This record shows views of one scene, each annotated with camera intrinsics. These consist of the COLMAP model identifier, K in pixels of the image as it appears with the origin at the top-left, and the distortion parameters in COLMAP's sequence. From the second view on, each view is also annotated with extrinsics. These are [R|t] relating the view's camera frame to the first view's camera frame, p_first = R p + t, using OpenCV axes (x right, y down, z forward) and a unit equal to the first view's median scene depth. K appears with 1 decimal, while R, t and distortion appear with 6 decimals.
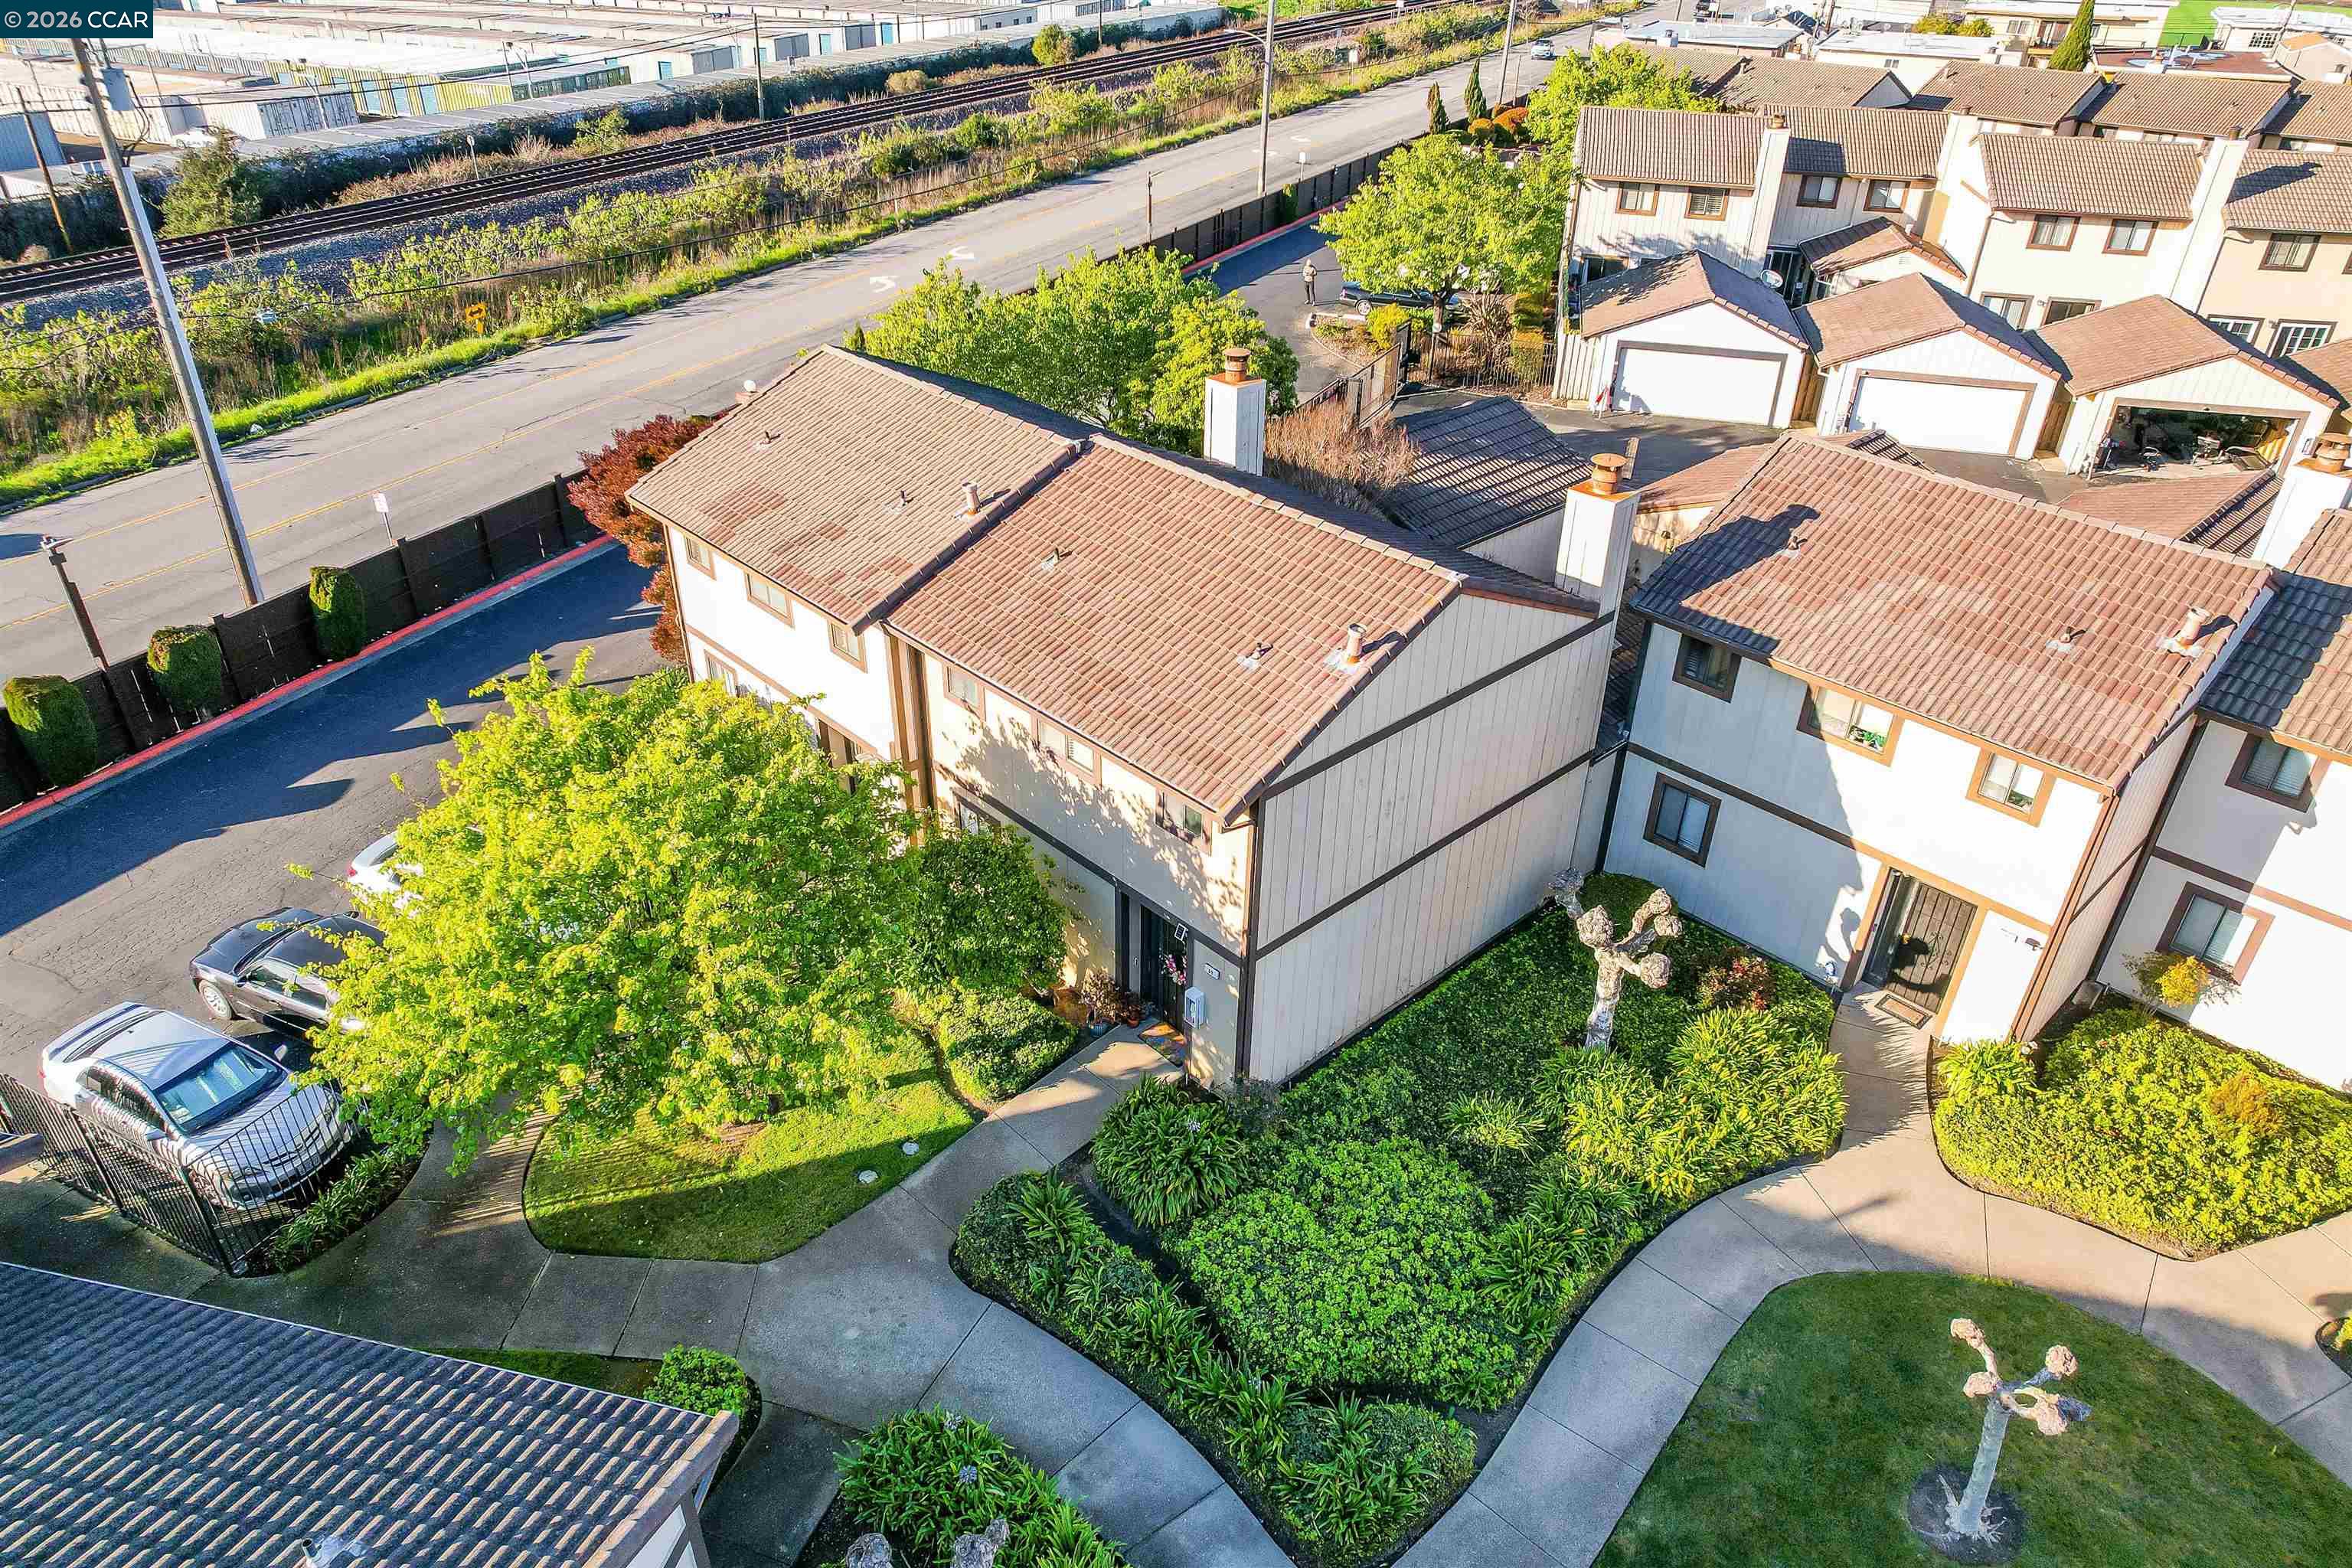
lens RADIAL K [[1532.7, 0, 1179.2], [0, 1532.7, 801.6], [0, 0, 1]] dist [-0.089146, 0.083016]
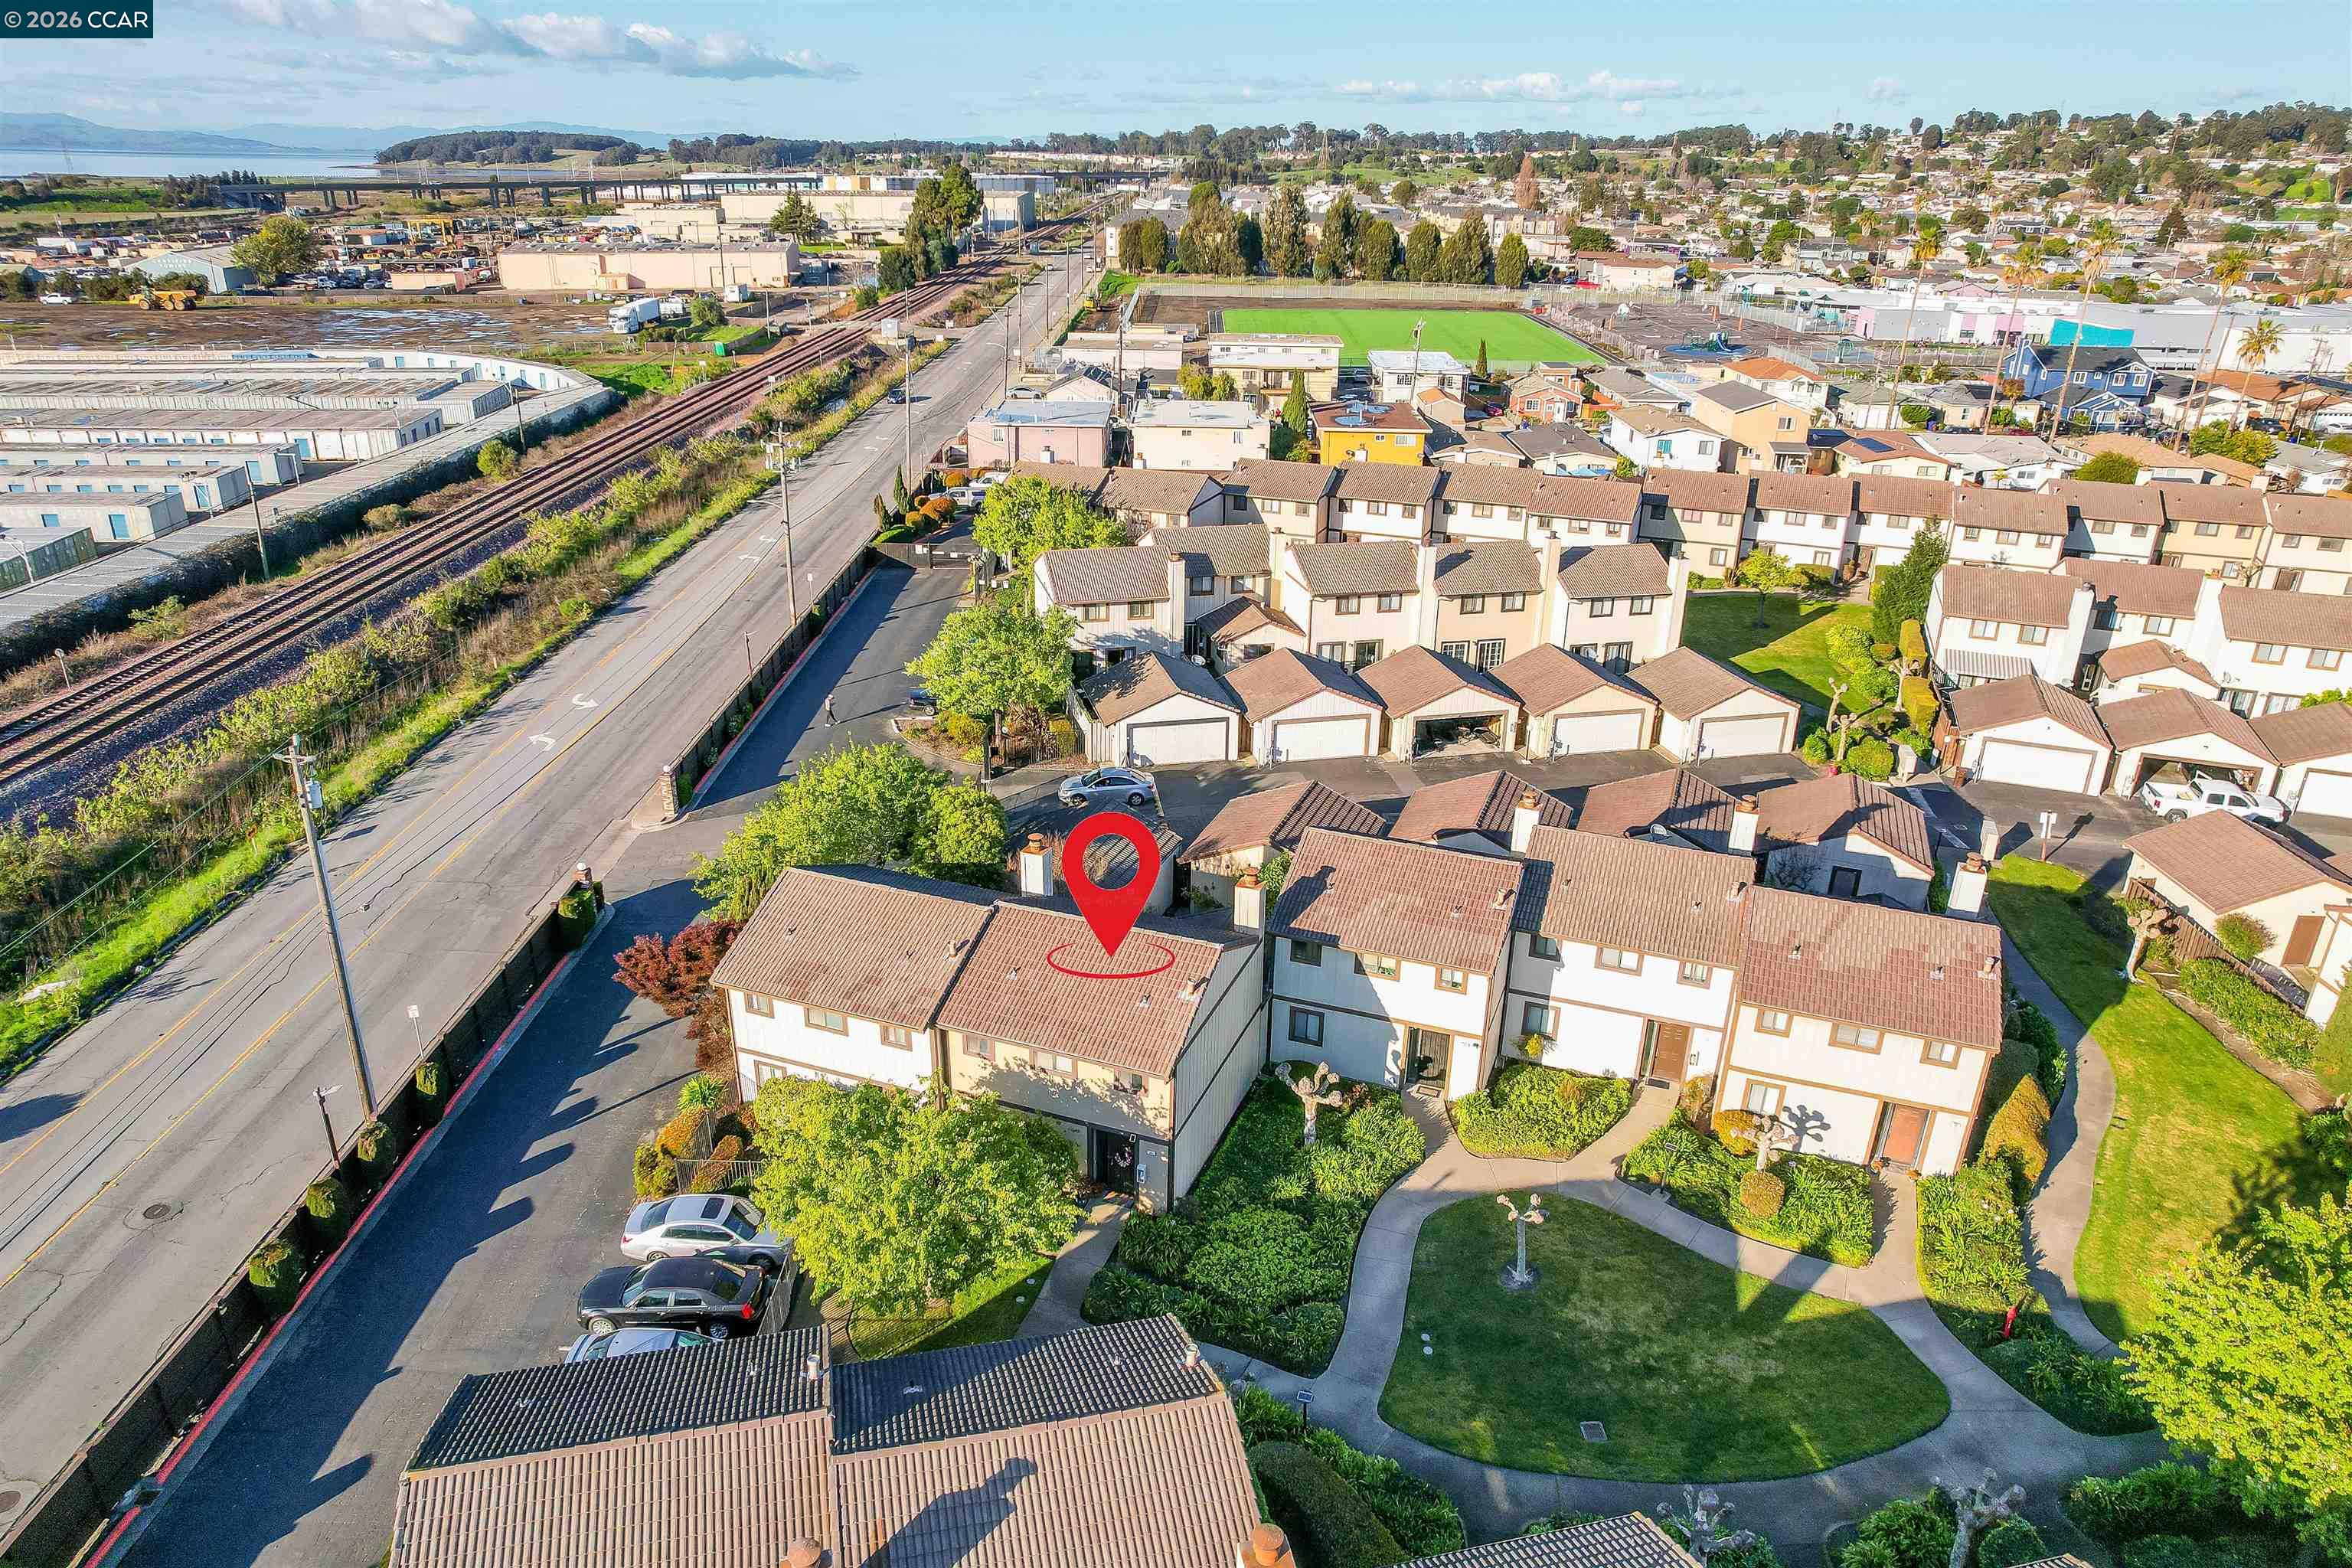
lens RADIAL K [[1539.9, 0, 1176.0], [0, 1539.9, 784.0], [0, 0, 1]] dist [-0.069494, 0.060429]
pose [[0.901562, -0.170175, 0.397777, -0.627854], [0.231547, 0.966430, -0.111349, -0.121542], [-0.365475, 0.192493, 0.910700, -0.920493]]
